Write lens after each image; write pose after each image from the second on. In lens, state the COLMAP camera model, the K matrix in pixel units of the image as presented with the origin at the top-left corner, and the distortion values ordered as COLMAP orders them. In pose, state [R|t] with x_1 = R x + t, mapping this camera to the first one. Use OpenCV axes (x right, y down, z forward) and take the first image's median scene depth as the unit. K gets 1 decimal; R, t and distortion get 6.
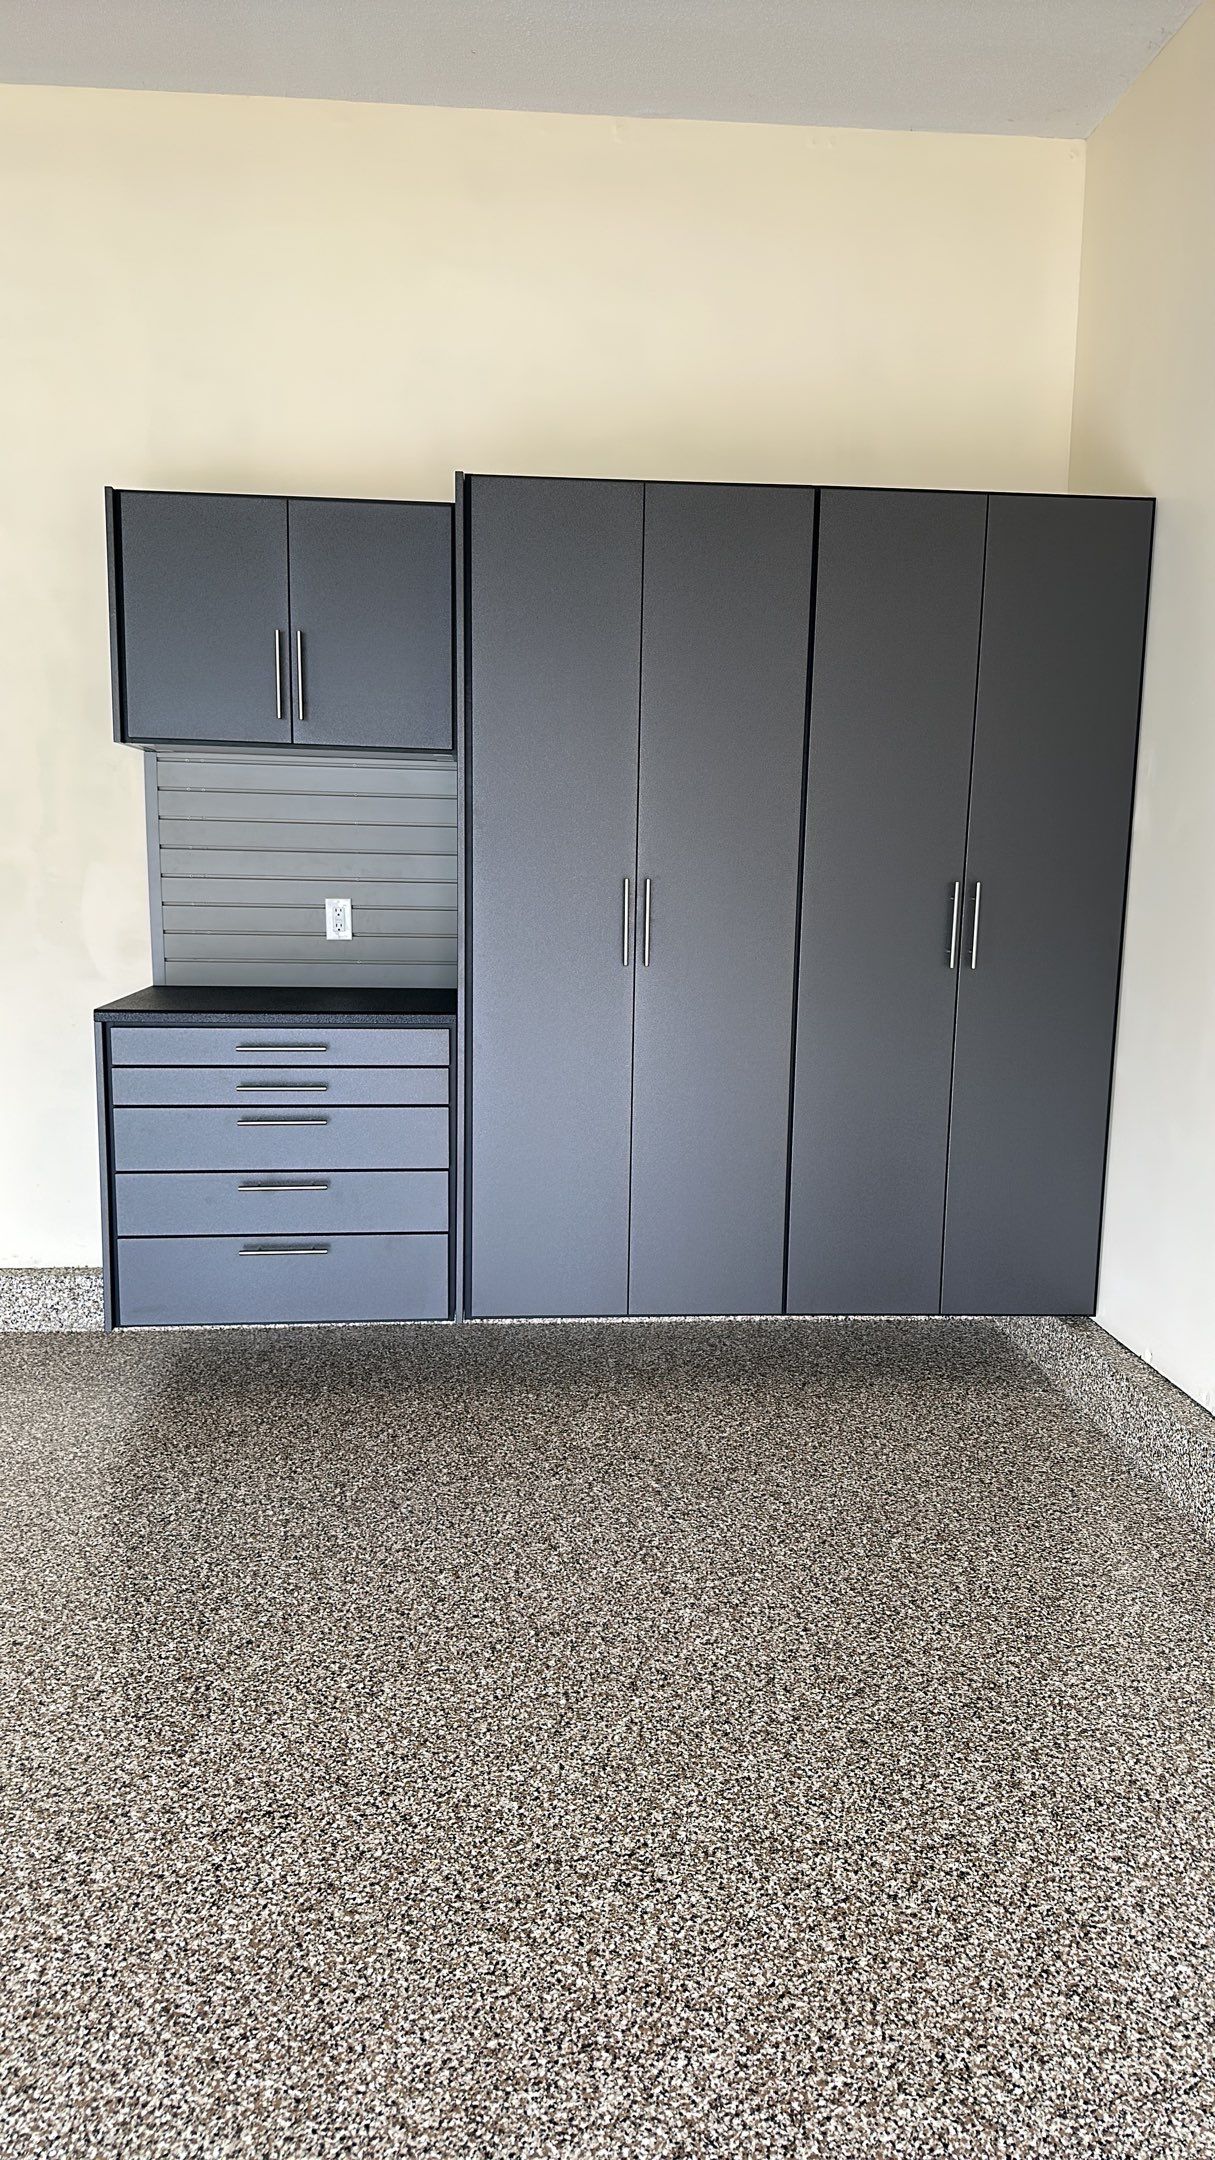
lens RADIAL K [[1437.2, 0, 596.6], [0, 1437.2, 1081.2], [0, 0, 1]] dist [0.091730, -0.126609]
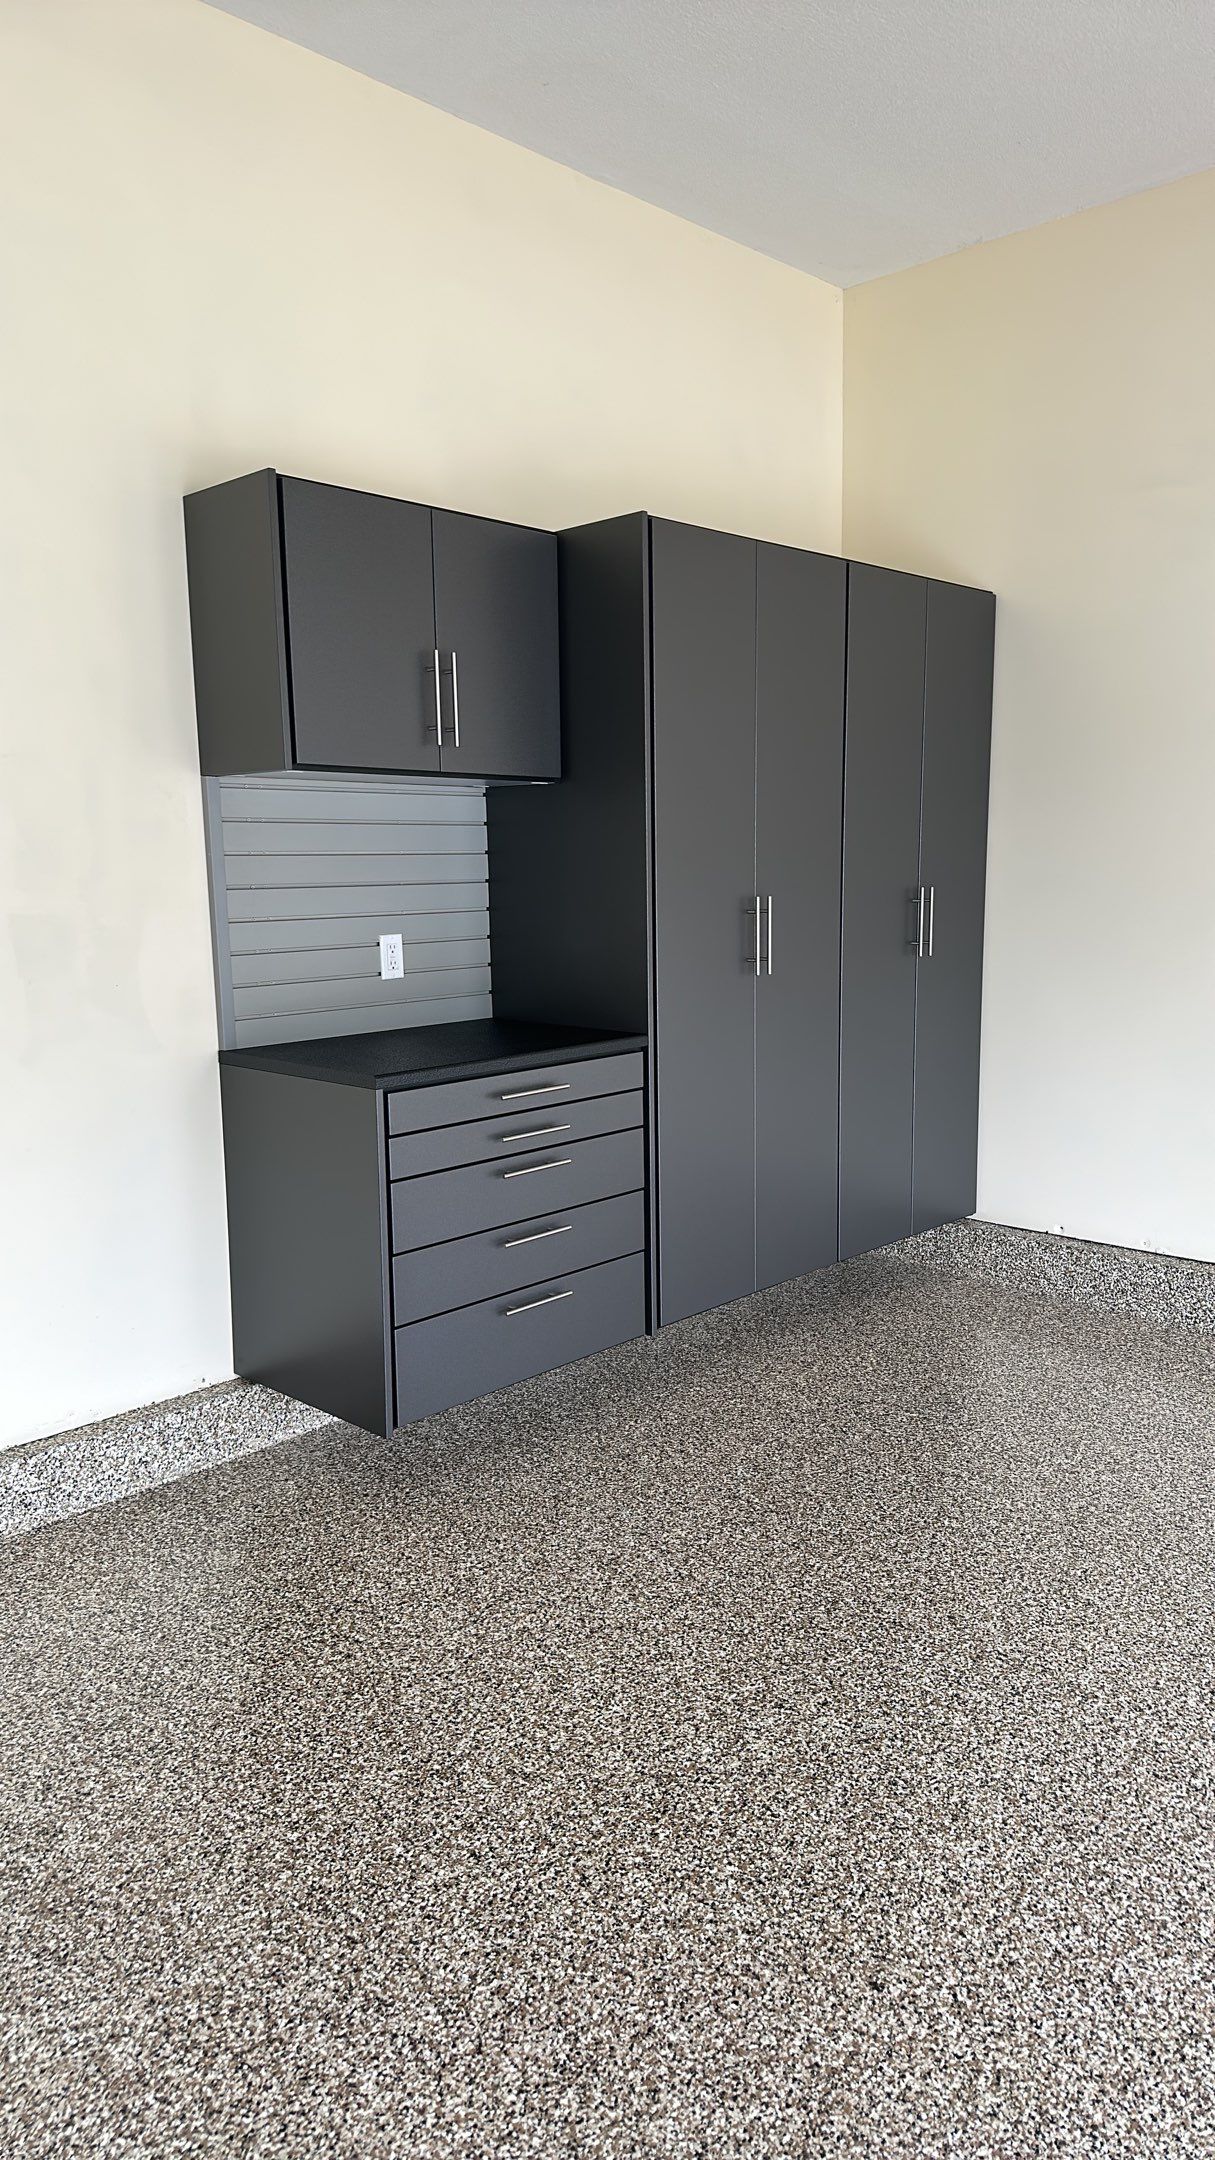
lens RADIAL K [[1437.2, 0, 596.6], [0, 1437.2, 1081.2], [0, 0, 1]] dist [0.091730, -0.126609]
pose [[0.748633, -0.131228, 0.649868, -0.708669], [0.132897, 0.990023, 0.046822, -0.060128], [-0.649528, 0.051313, 0.758604, 0.218766]]
